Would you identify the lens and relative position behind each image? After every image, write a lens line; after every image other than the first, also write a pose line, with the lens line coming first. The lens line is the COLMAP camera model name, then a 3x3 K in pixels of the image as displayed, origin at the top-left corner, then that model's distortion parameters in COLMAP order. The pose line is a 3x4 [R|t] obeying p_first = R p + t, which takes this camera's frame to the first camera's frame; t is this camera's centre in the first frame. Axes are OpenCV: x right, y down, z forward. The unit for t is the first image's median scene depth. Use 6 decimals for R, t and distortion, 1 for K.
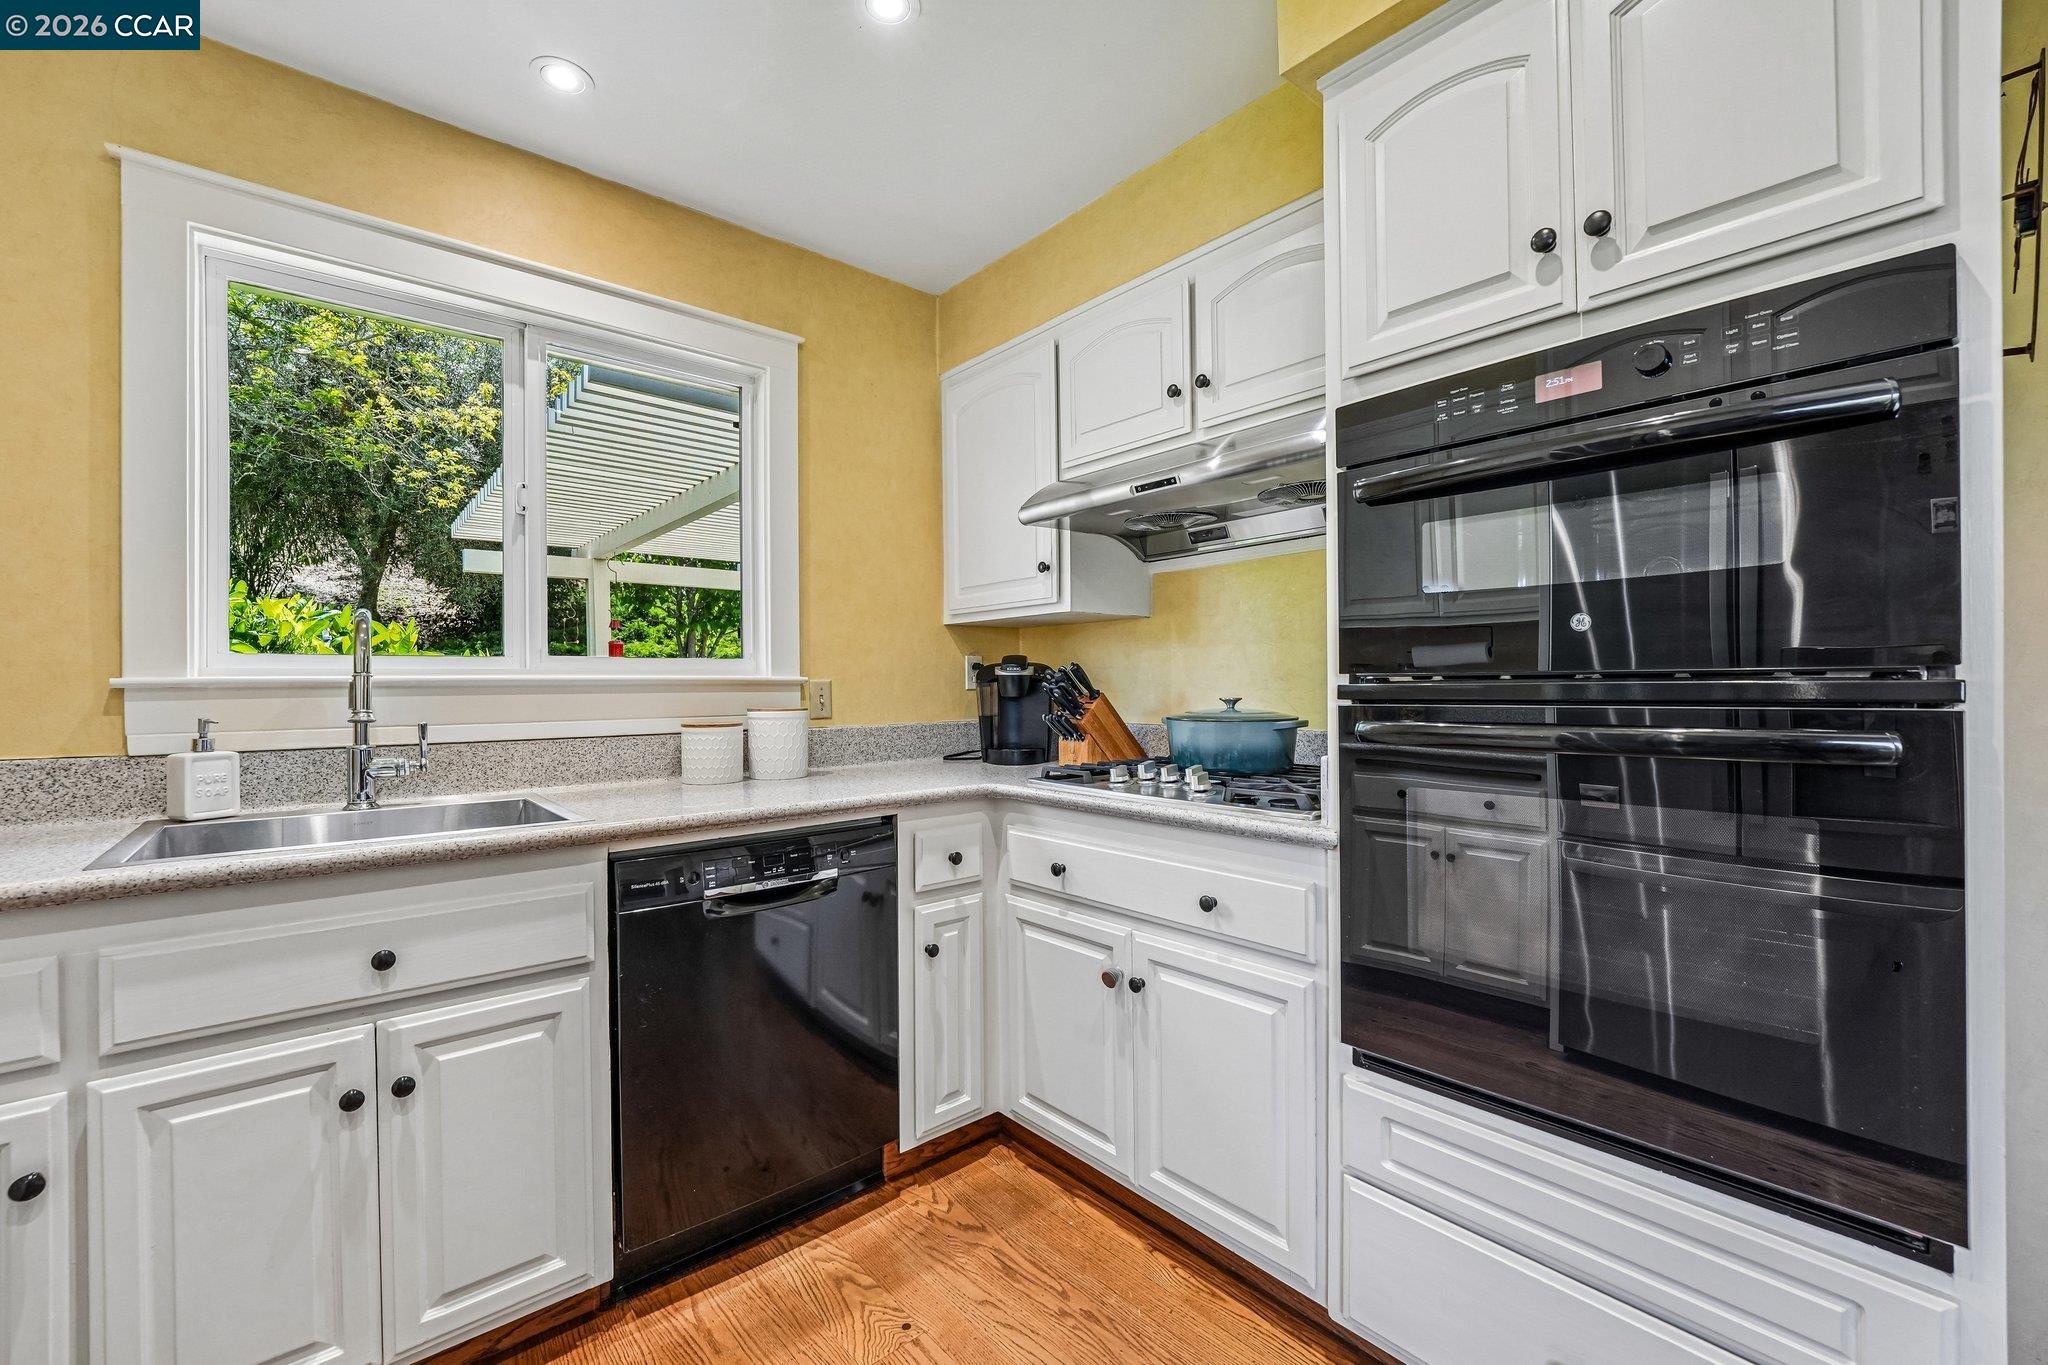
lens RADIAL K [[828.6, 0, 1012.8], [0, 828.6, 678.5], [0, 0, 1]] dist [-0.020871, 0.004285]
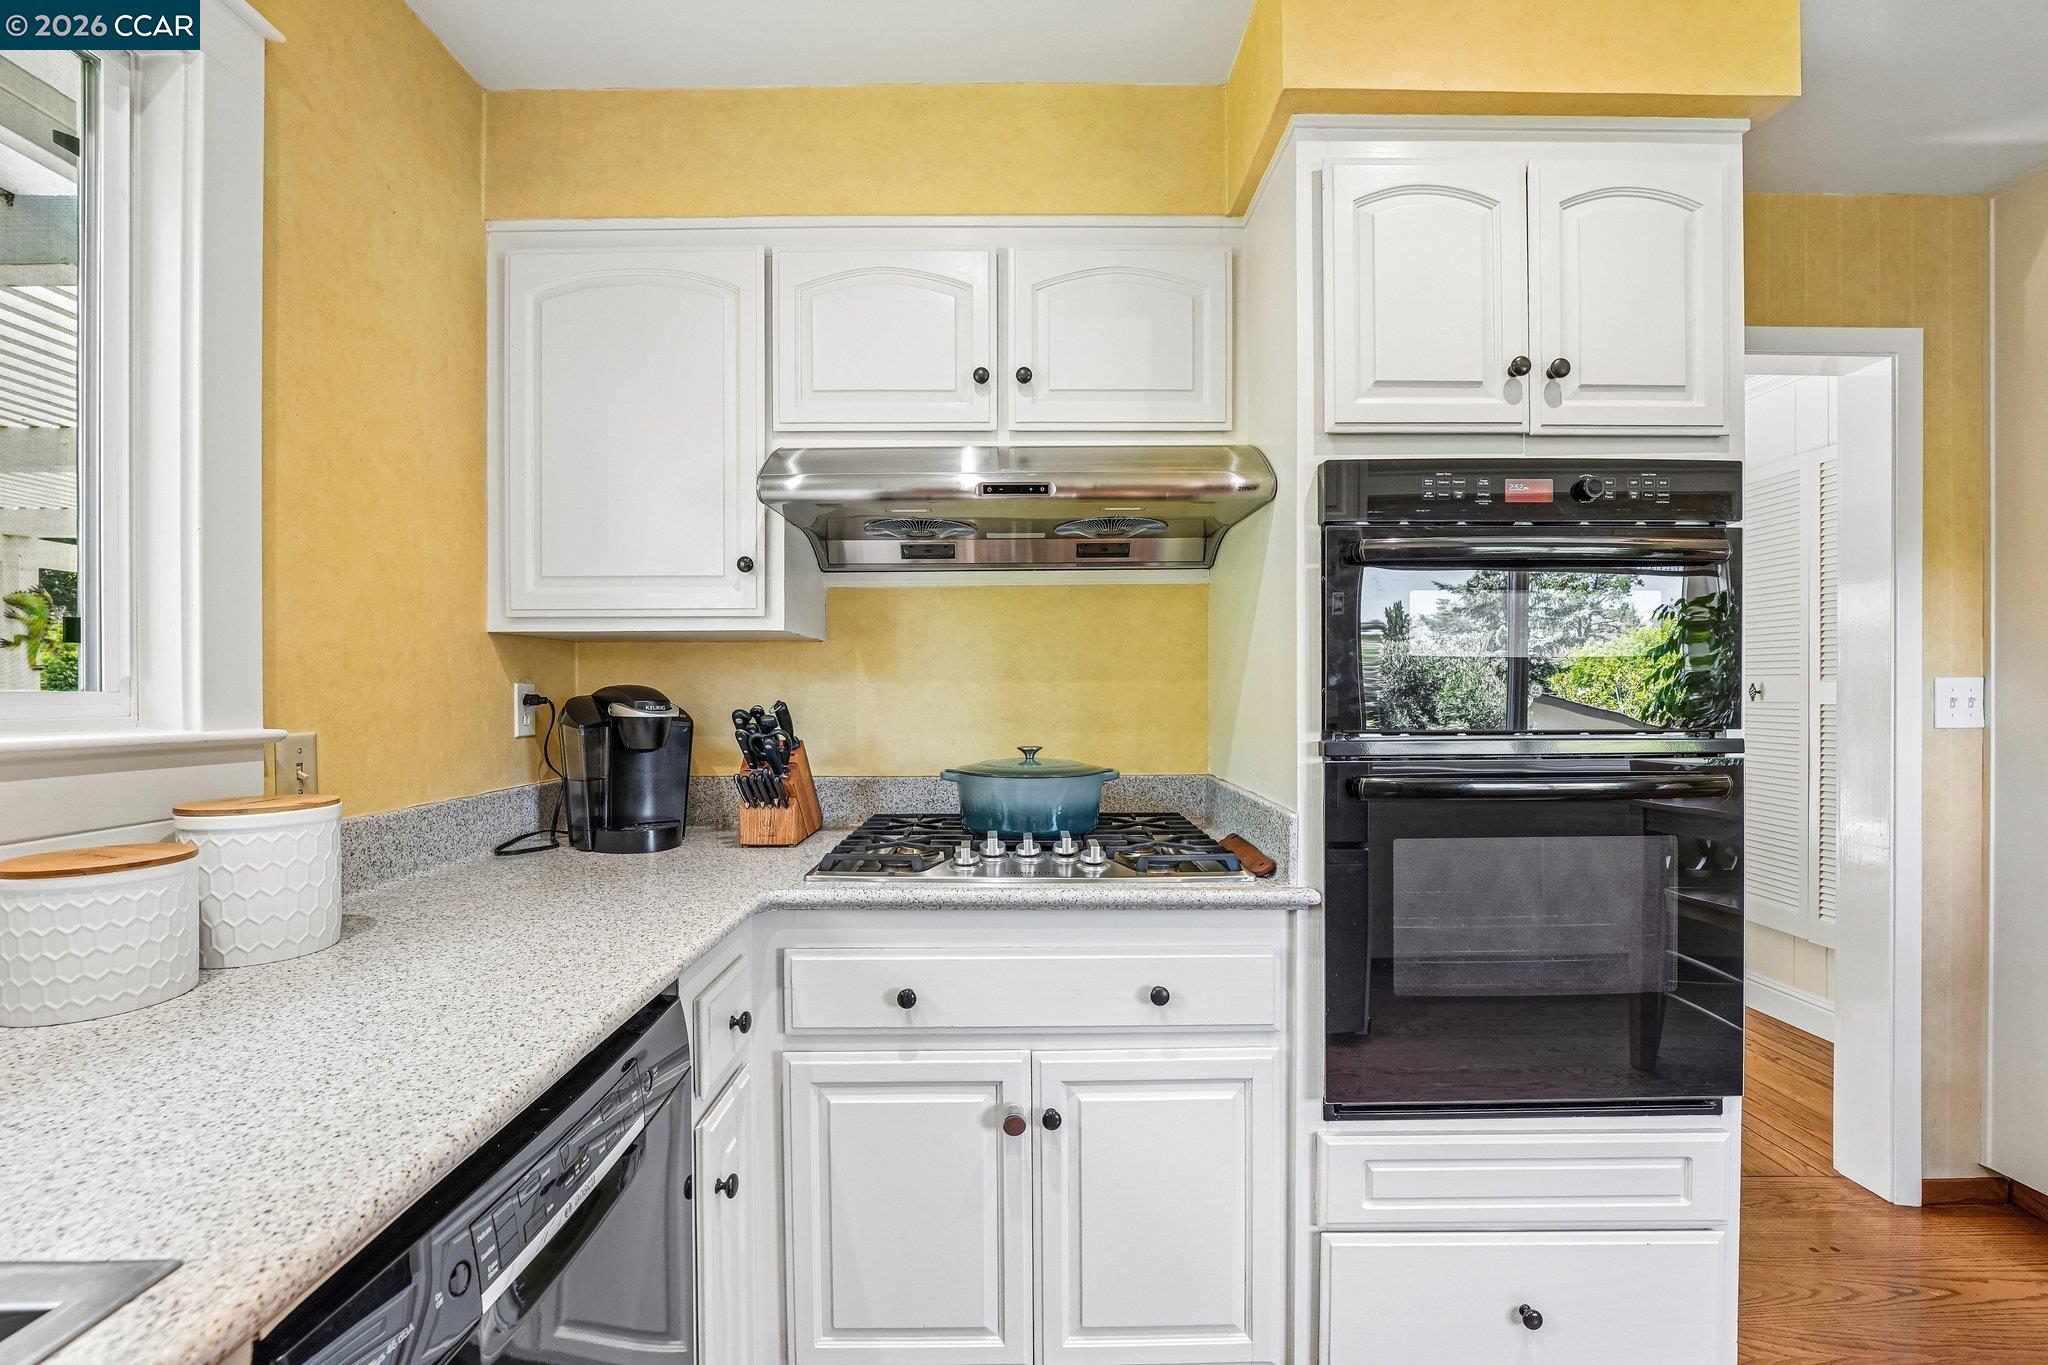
lens RADIAL K [[827.7, 0, 1022.2], [0, 827.7, 694.7], [0, 0, 1]] dist [-0.021193, 0.000388]
pose [[0.650088, 0.005416, 0.759840, -0.401167], [-0.008048, 0.999968, -0.000243, -0.030836], [-0.759816, -0.005957, 0.650111, 0.435341]]
